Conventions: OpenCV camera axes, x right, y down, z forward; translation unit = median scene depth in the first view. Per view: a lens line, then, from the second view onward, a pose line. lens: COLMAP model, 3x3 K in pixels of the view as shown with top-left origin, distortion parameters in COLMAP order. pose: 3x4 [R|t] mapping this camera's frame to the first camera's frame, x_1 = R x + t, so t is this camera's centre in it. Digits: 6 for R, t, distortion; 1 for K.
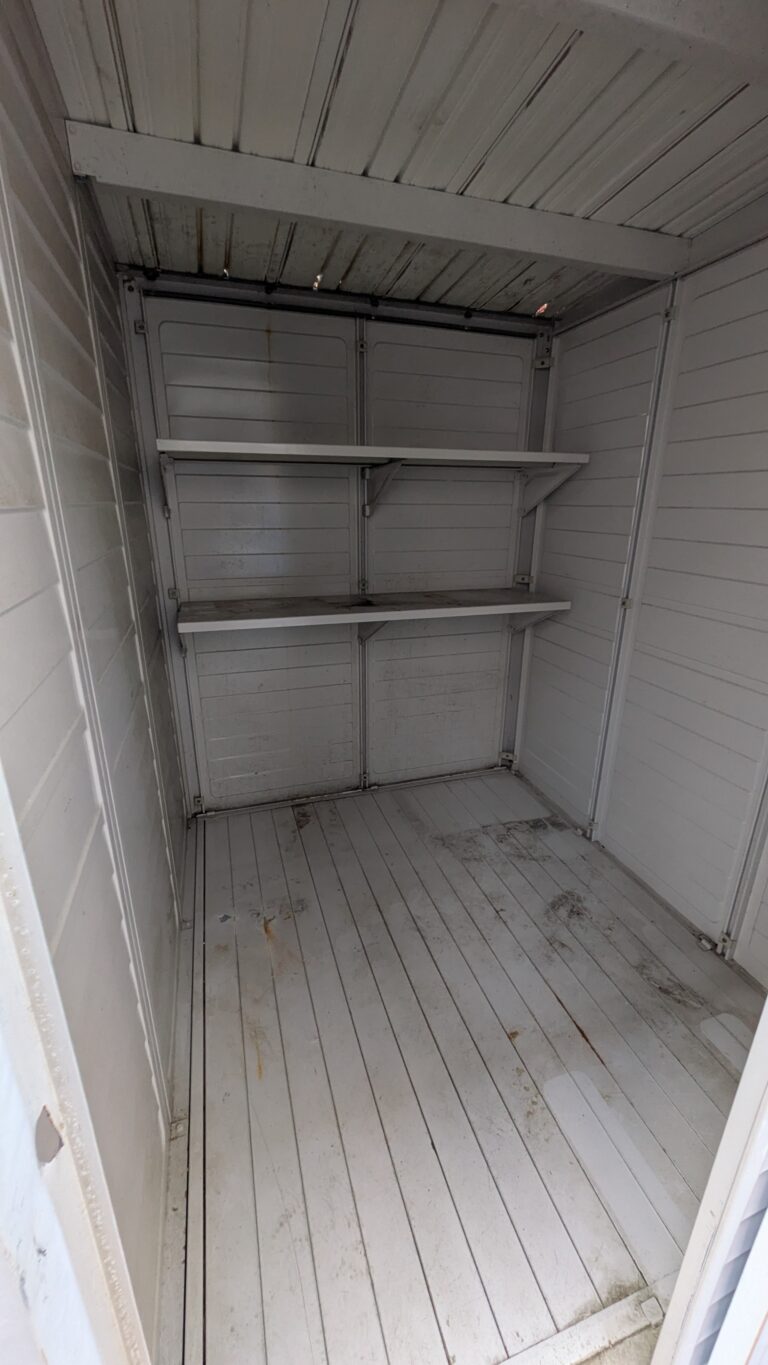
lens RADIAL K [[530.0, 0, 383.7], [0, 530.0, 684.6], [0, 0, 1]] dist [0.006208, -0.000206]
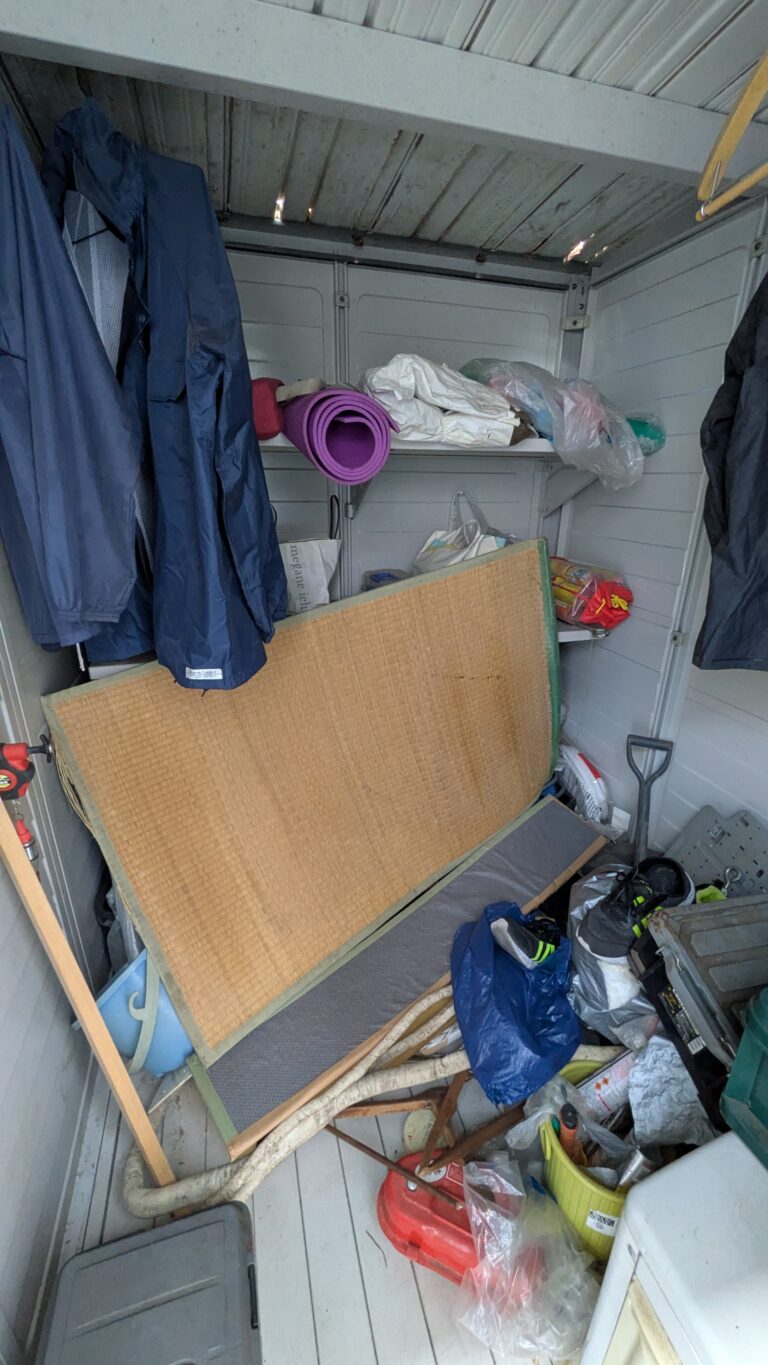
lens RADIAL K [[530.0, 0, 385.4], [0, 530.0, 682.6], [0, 0, 1]] dist [0.006208, -0.000206]
pose [[0.999685, 0.013350, -0.021263, 0.047460], [-0.012651, 0.999386, 0.032687, -0.106206], [0.021686, -0.032408, 0.999239, 0.212381]]
